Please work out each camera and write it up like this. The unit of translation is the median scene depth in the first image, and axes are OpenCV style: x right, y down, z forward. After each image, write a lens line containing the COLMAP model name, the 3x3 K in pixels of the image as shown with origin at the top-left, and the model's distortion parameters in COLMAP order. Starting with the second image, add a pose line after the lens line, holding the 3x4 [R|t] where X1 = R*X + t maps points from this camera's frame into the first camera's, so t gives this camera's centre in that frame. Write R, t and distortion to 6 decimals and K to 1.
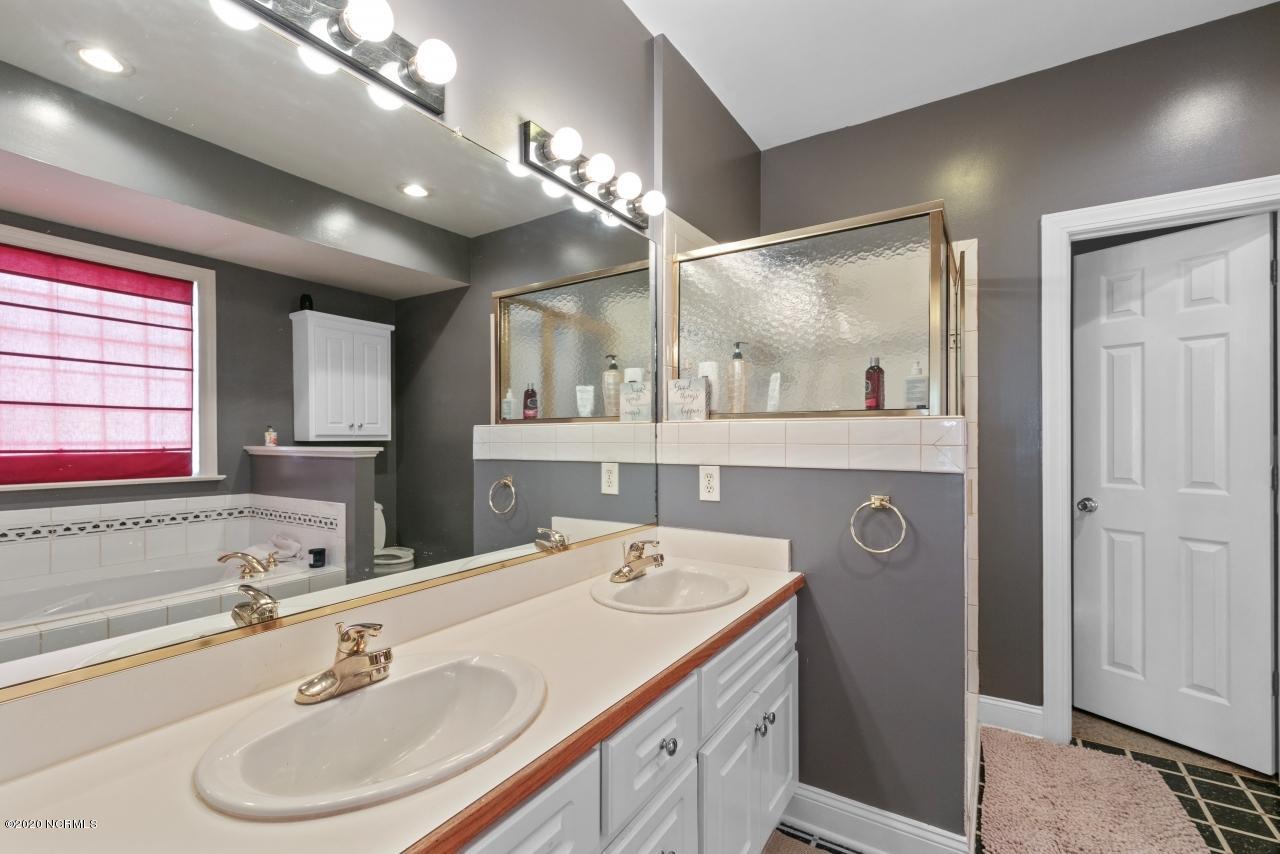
lens RADIAL K [[568.7, 0, 635.9], [0, 568.7, 430.6], [0, 0, 1]] dist [0.003053, 0.000074]
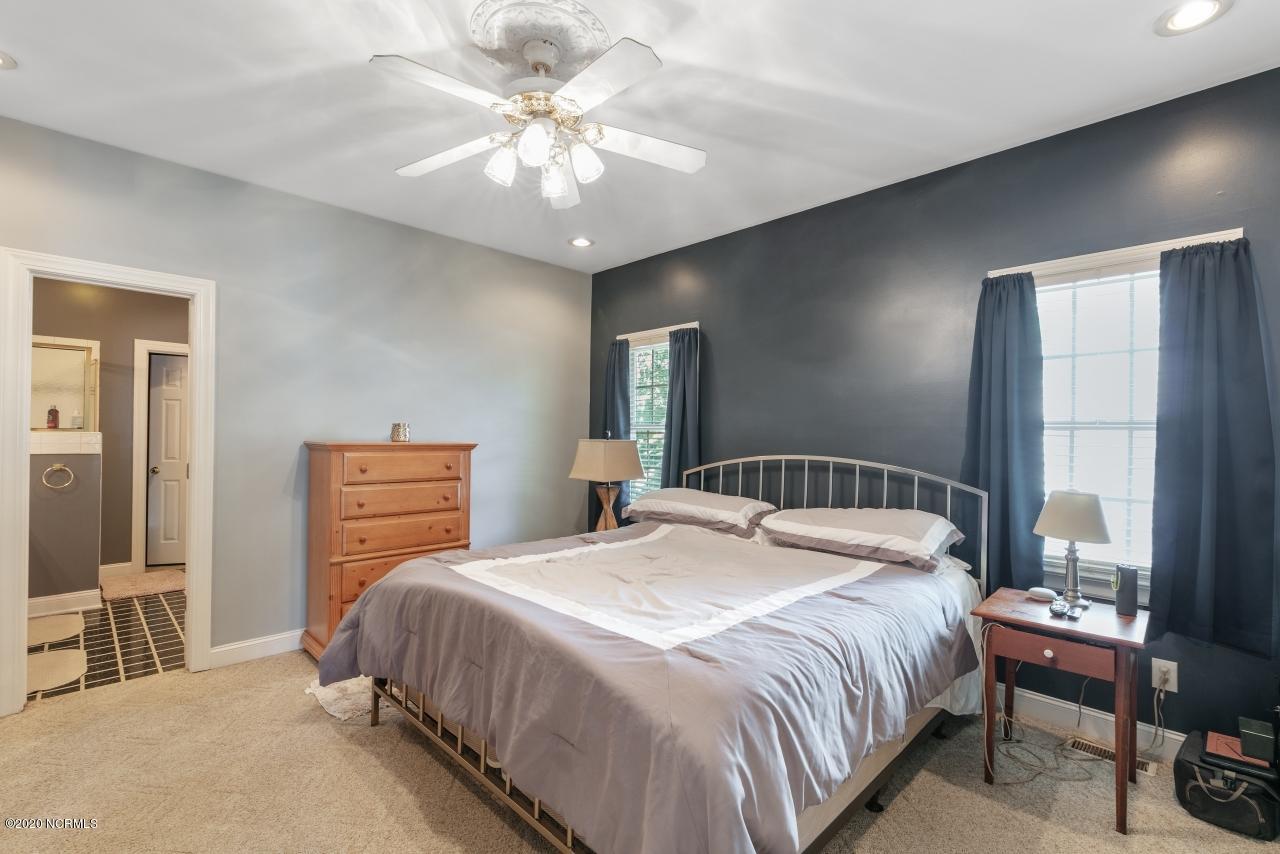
lens RADIAL K [[563.7, 0, 639.9], [0, 563.7, 435.7], [0, 0, 1]] dist [0.001064, 0.000387]
pose [[0.216023, 0.005217, 0.976374, -0.965334], [-0.016232, 0.999867, -0.001751, -0.030786], [-0.976253, -0.015470, 0.216079, -1.343057]]
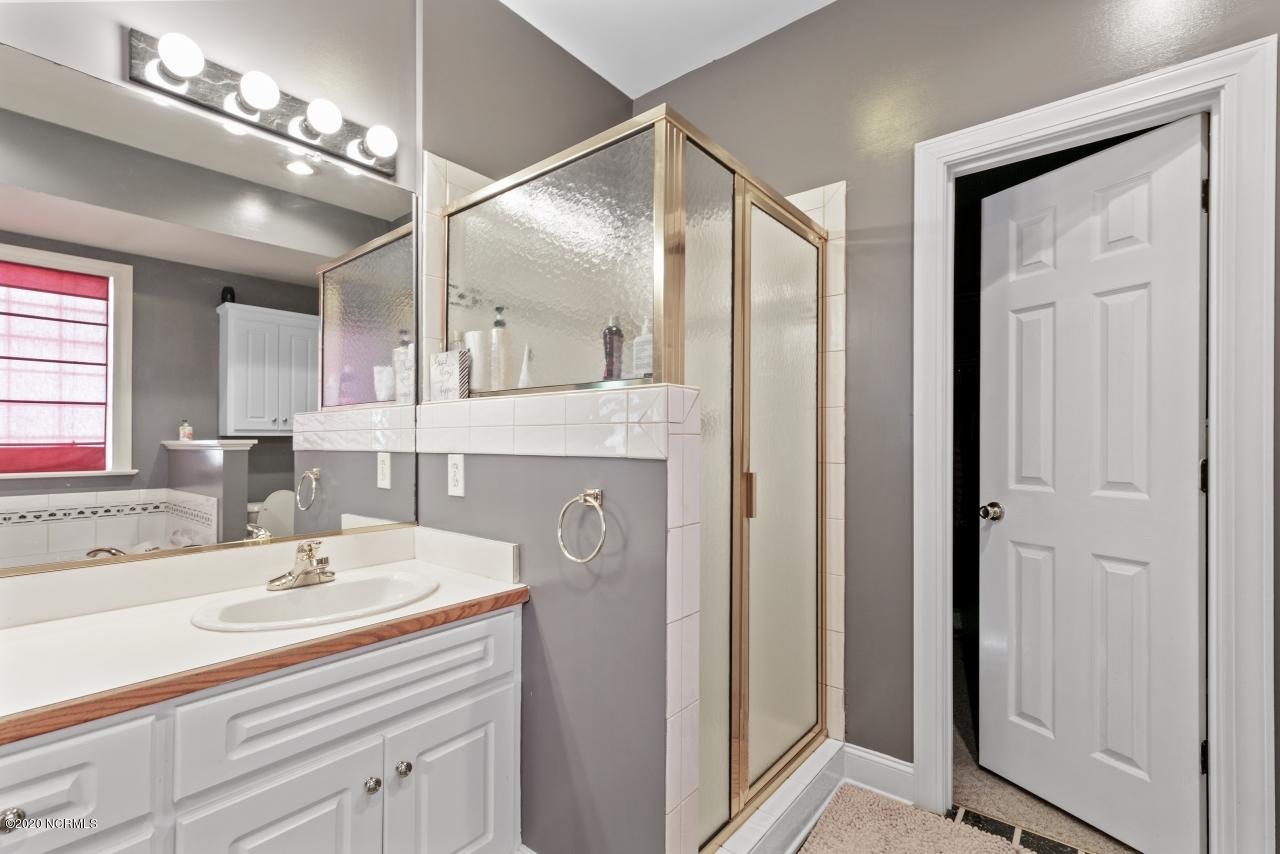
lens RADIAL K [[571.3, 0, 646.3], [0, 571.3, 437.2], [0, 0, 1]] dist [0.003466, 0.000783]
pose [[0.993816, 0.002516, -0.111013, 0.418636], [-0.002558, 0.999997, -0.000236, 0.030137], [0.111012, 0.000519, 0.993819, 0.162683]]
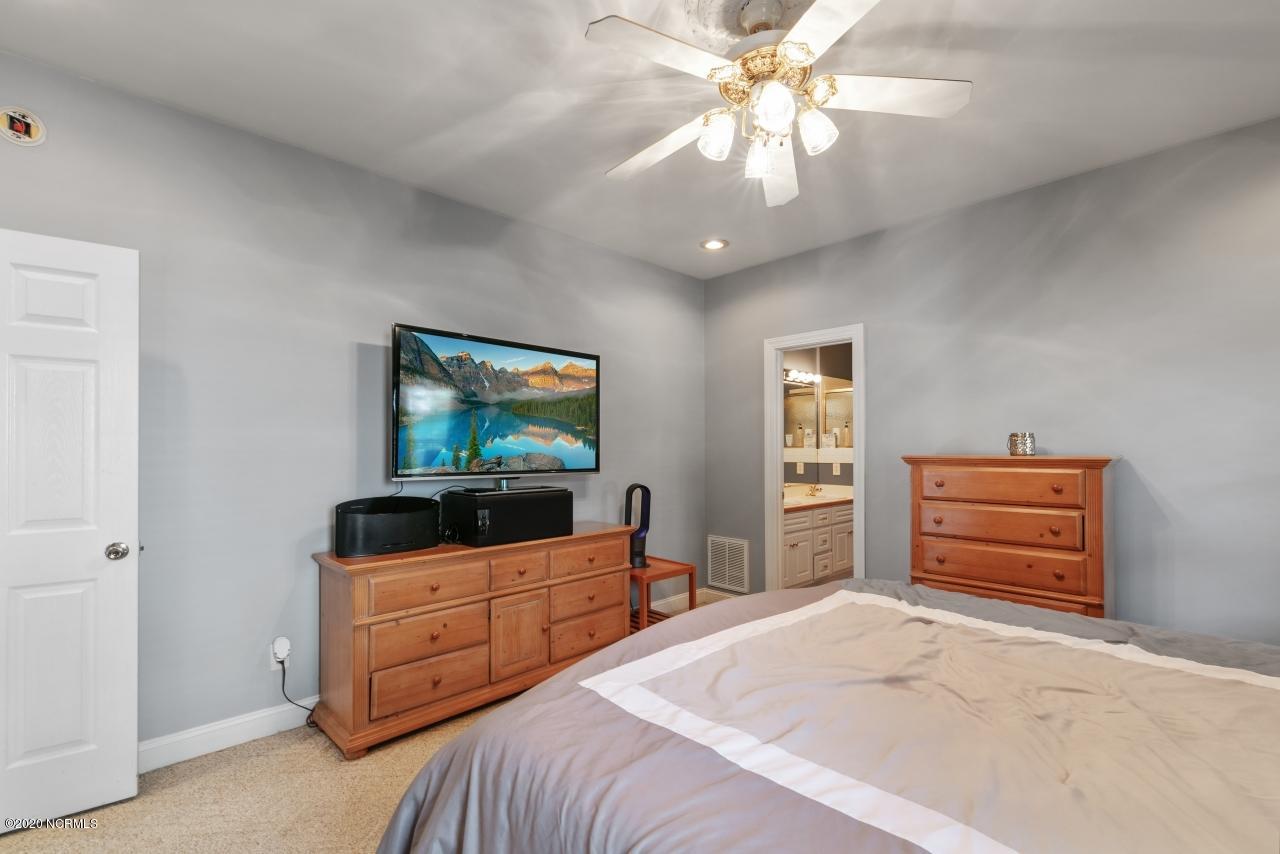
lens RADIAL K [[557.7, 0, 644.2], [0, 557.7, 449.0], [0, 0, 1]] dist [0.000818, 0.000096]
pose [[0.977572, 0.000906, -0.210598, -0.203396], [0.000643, 0.999973, 0.007288, -0.030070], [0.210599, -0.007260, 0.977546, -1.741593]]
